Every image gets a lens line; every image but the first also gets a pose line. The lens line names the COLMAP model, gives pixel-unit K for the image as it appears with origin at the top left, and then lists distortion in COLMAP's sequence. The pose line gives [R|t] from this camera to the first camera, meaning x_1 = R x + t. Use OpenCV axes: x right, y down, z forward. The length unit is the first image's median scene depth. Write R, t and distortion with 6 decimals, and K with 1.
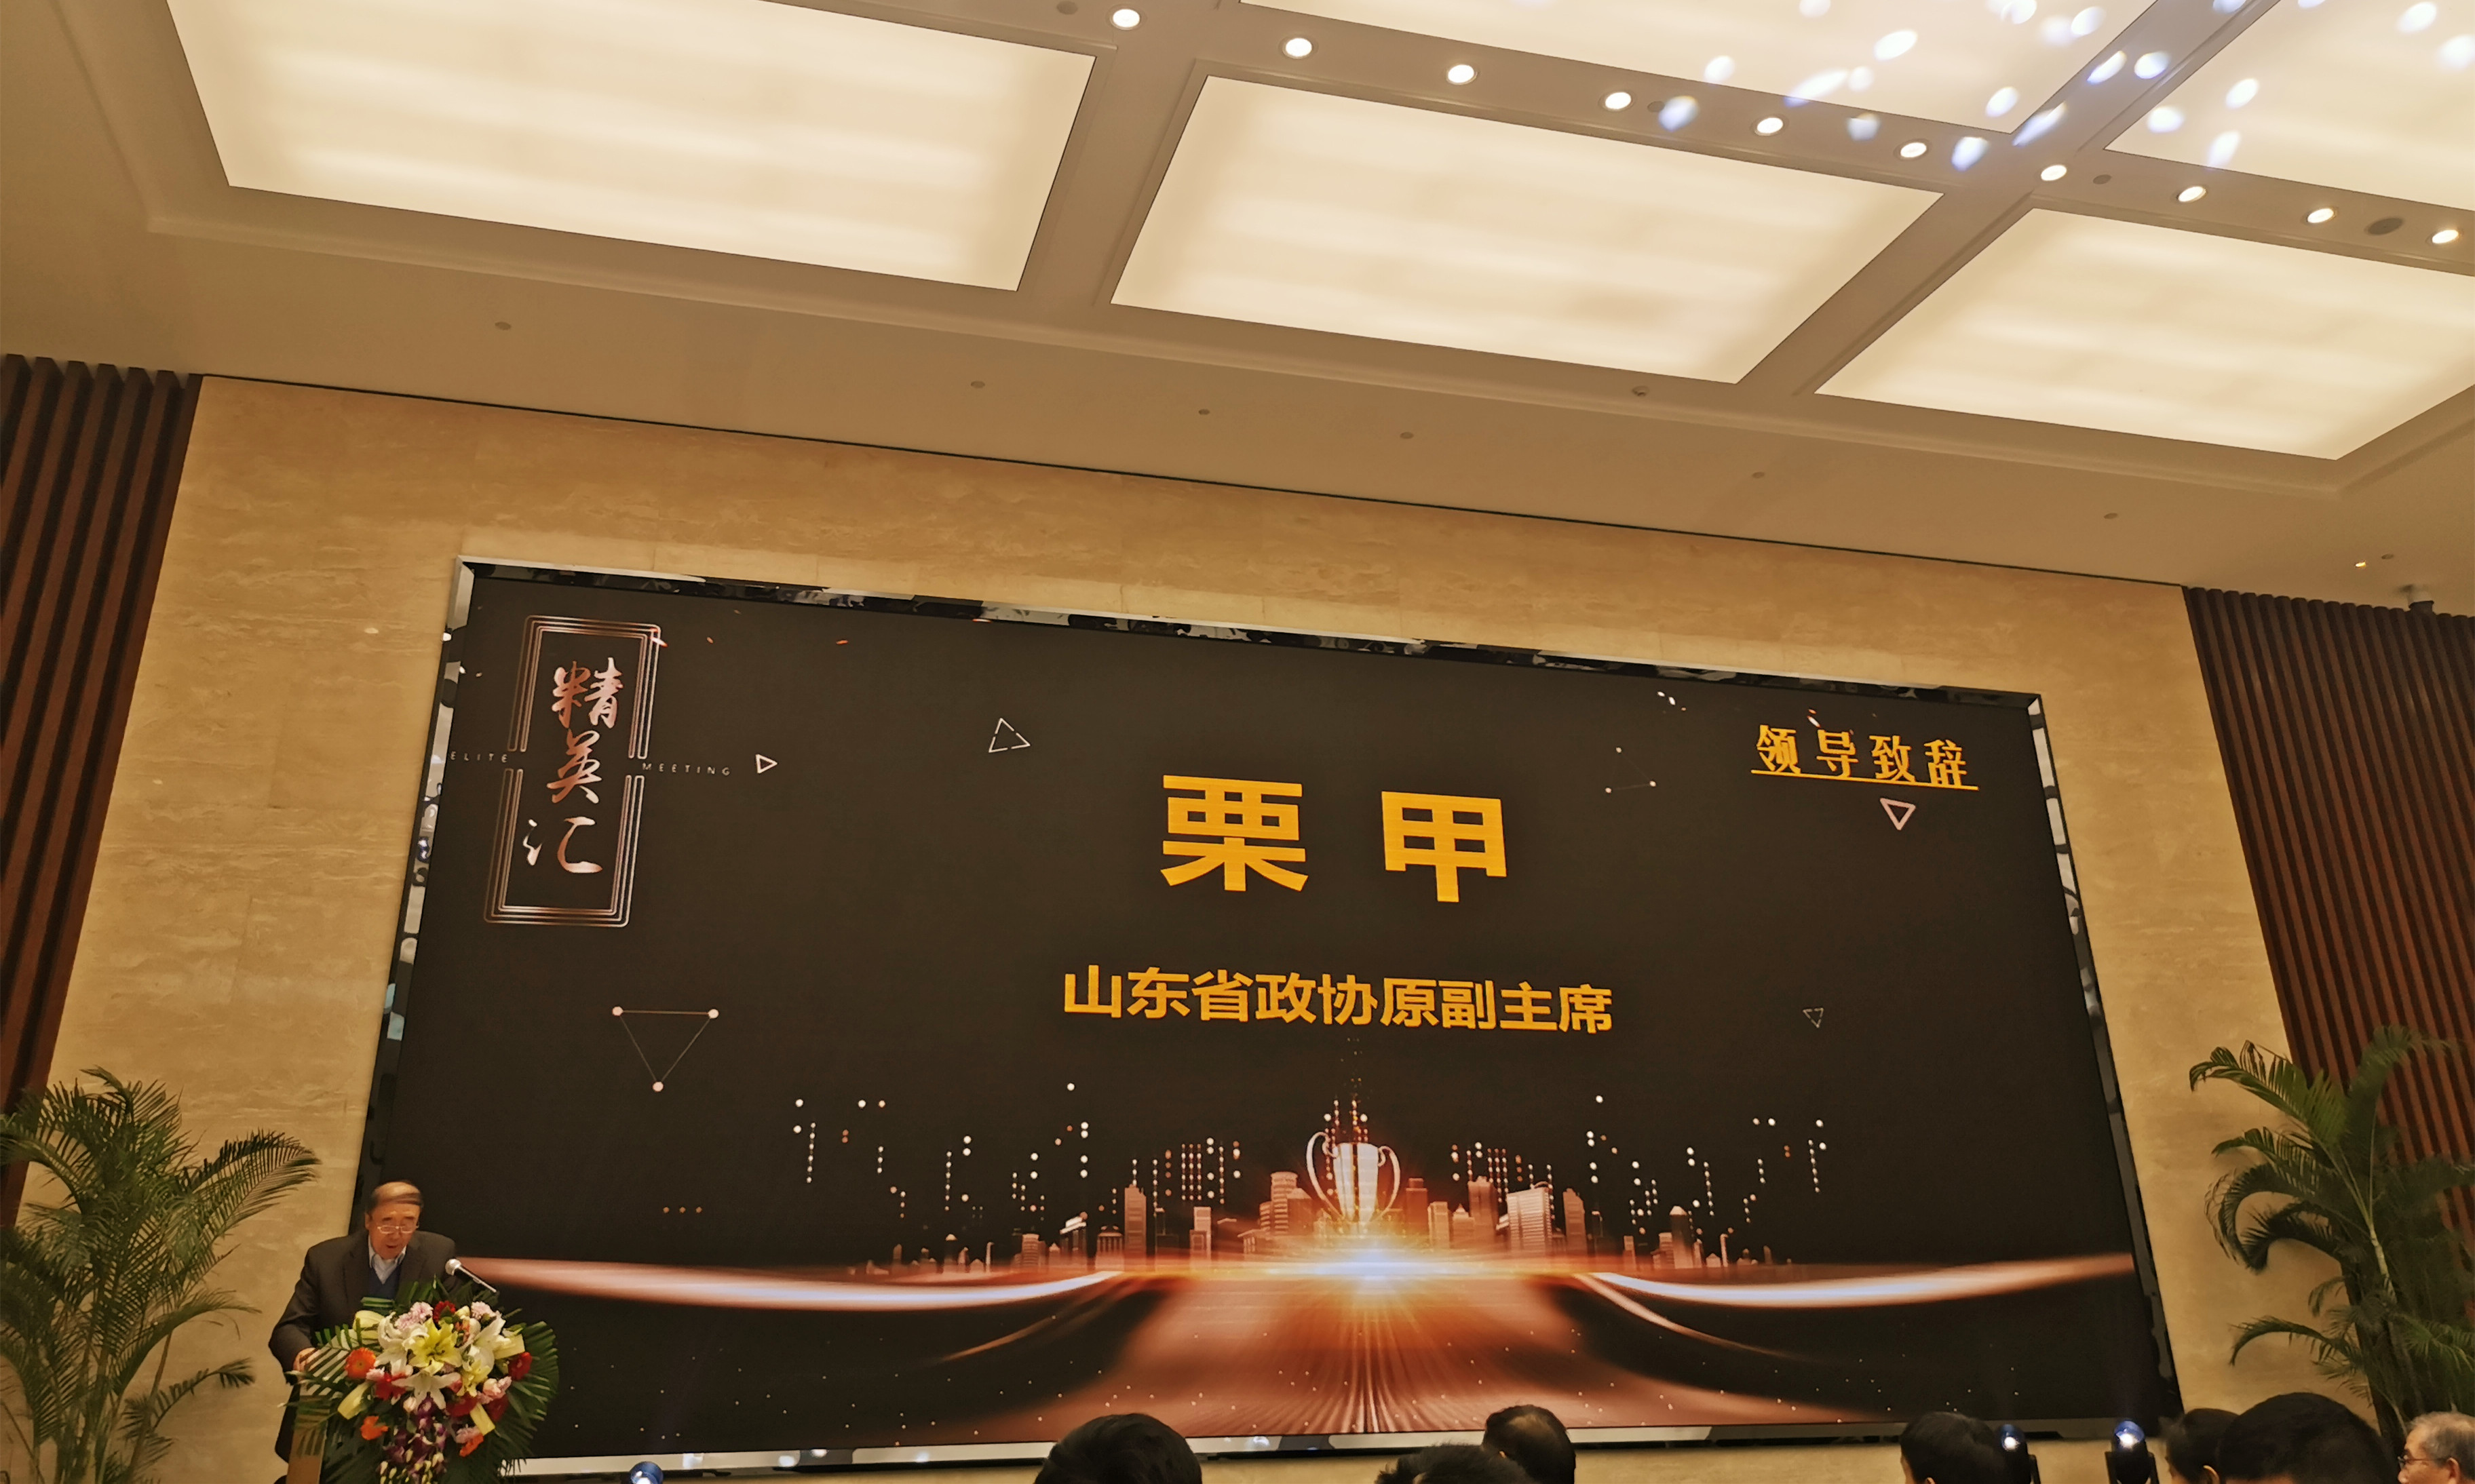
lens RADIAL K [[1450.5, 0, 1225.6], [0, 1450.5, 738.7], [0, 0, 1]] dist [0.055693, -0.029793]
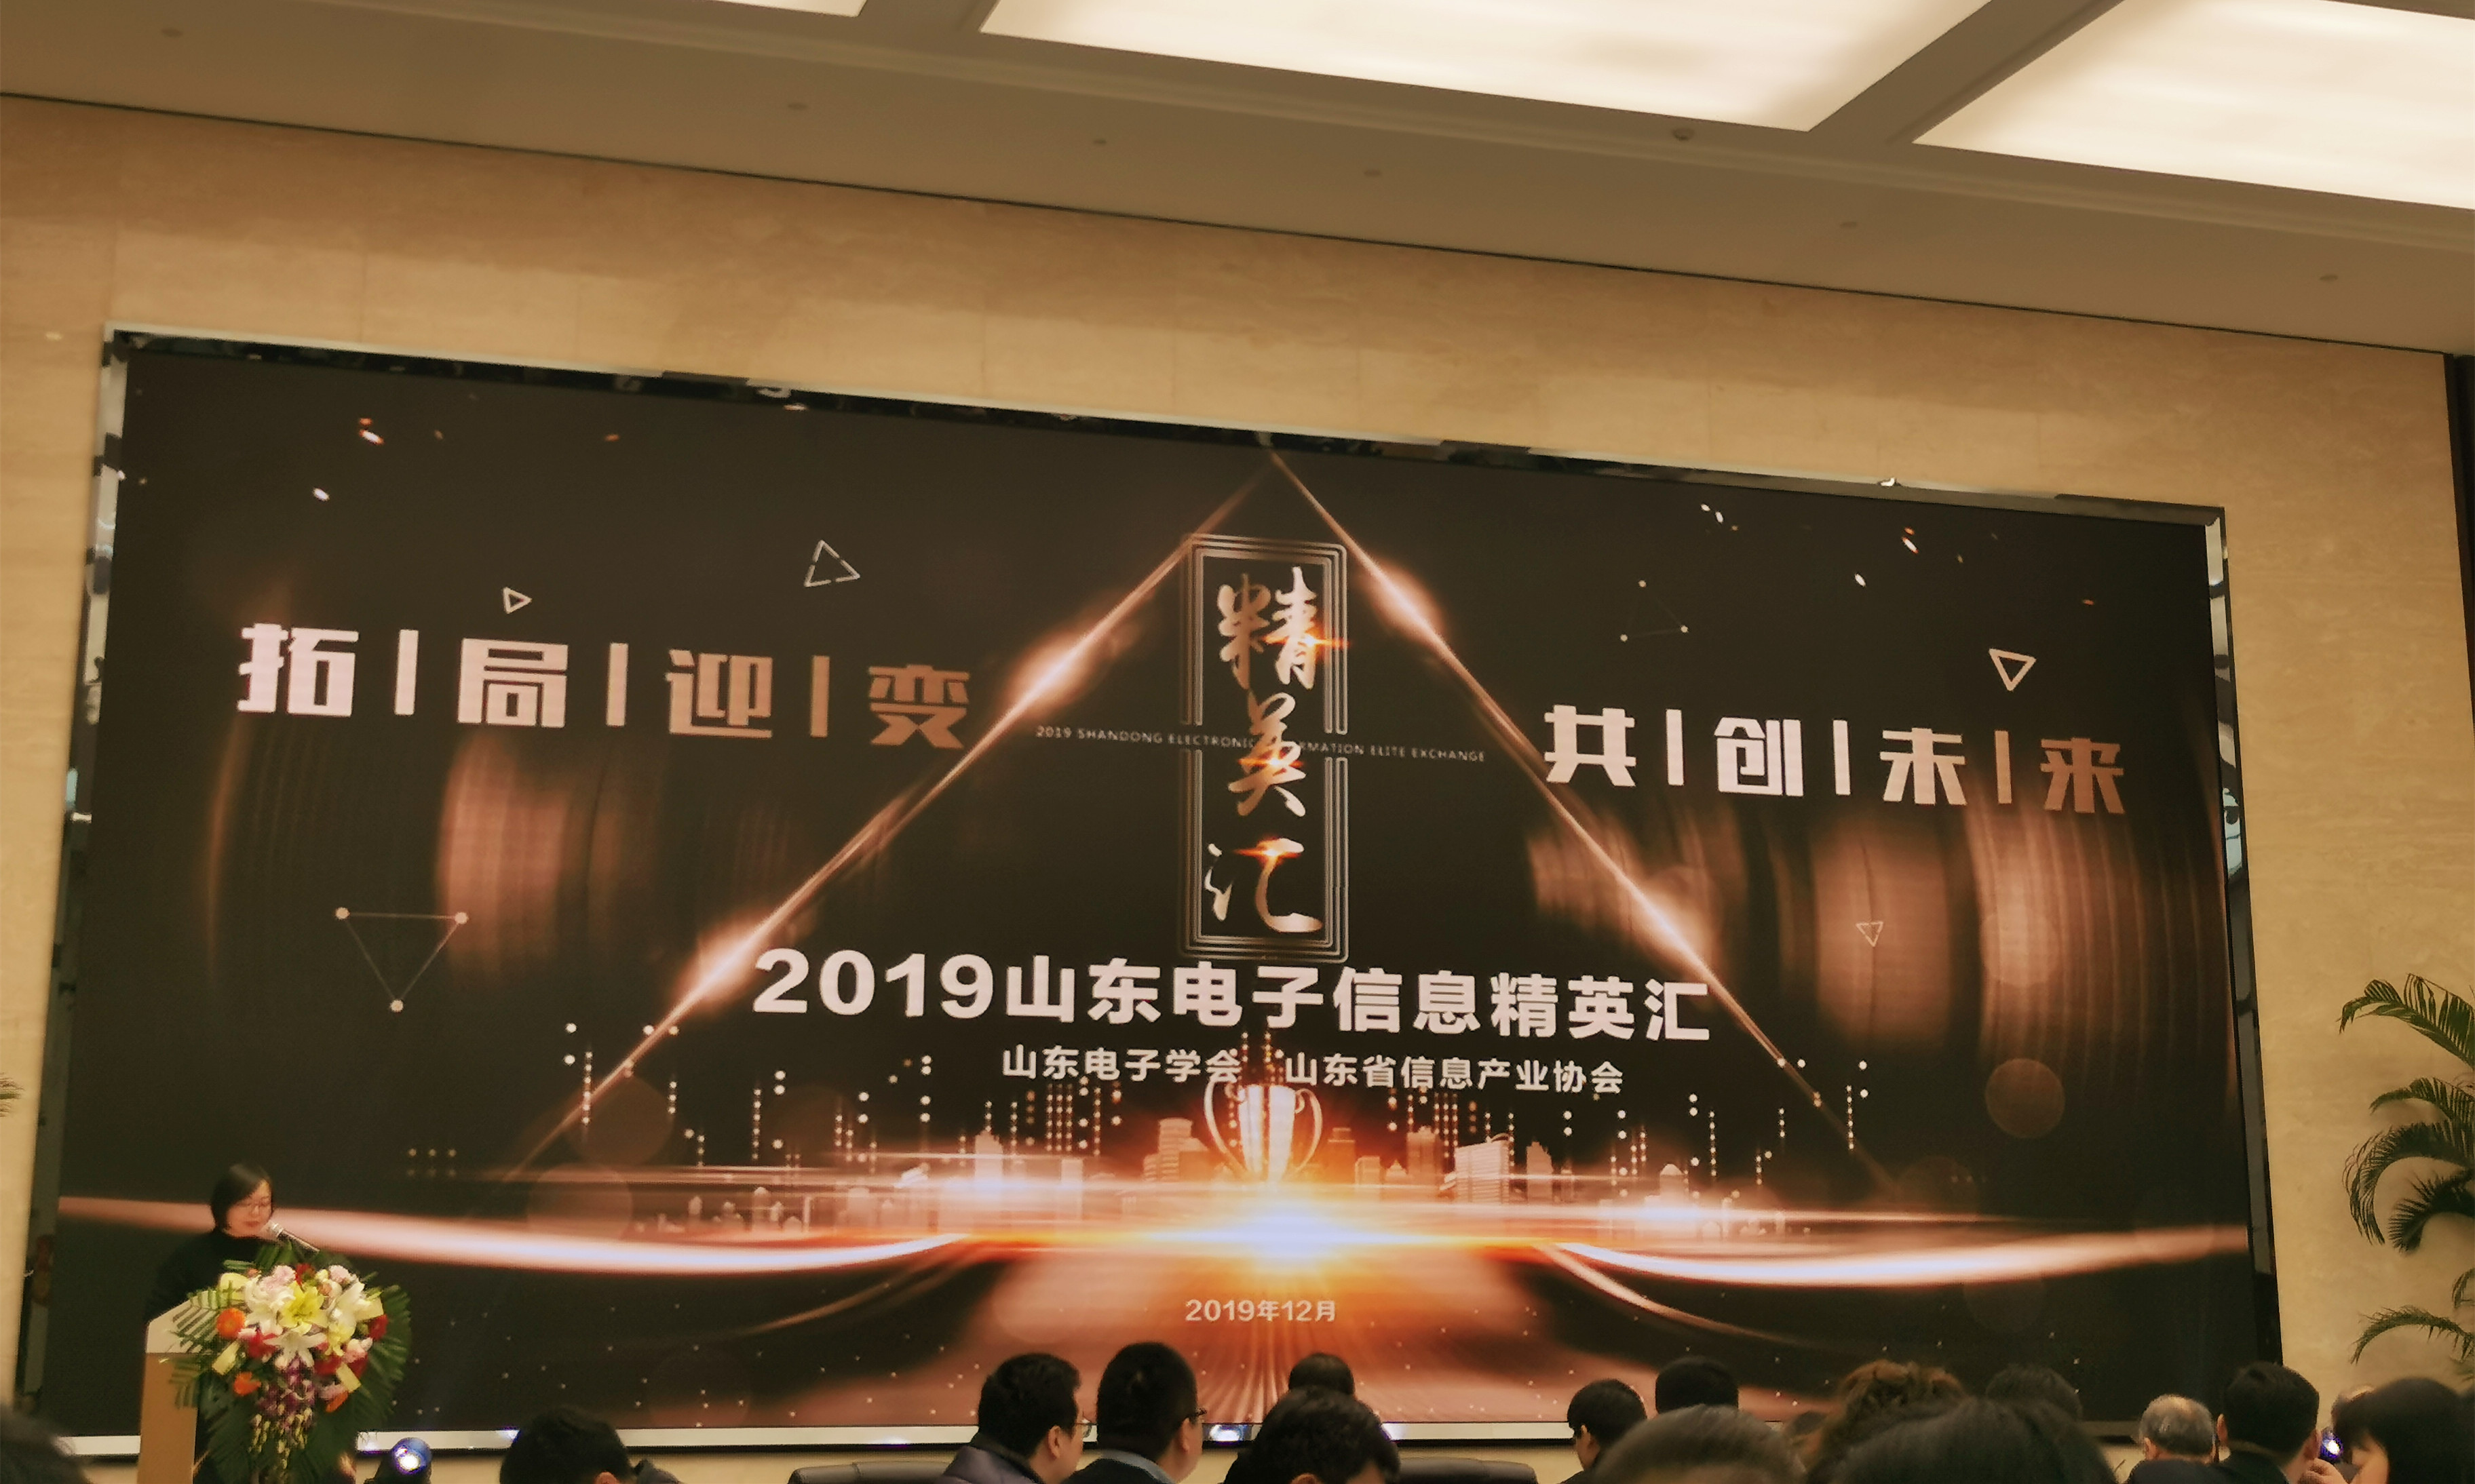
lens RADIAL K [[2938.1, 0, 1237.5], [0, 2938.1, 742.0], [0, 0, 1]] dist [0.088685, 0.000746]
pose [[0.998337, 0.027105, 0.050884, -0.013653], [-0.036651, 0.979668, 0.197247, -0.224600], [-0.044503, -0.198784, 0.979032, -0.539118]]
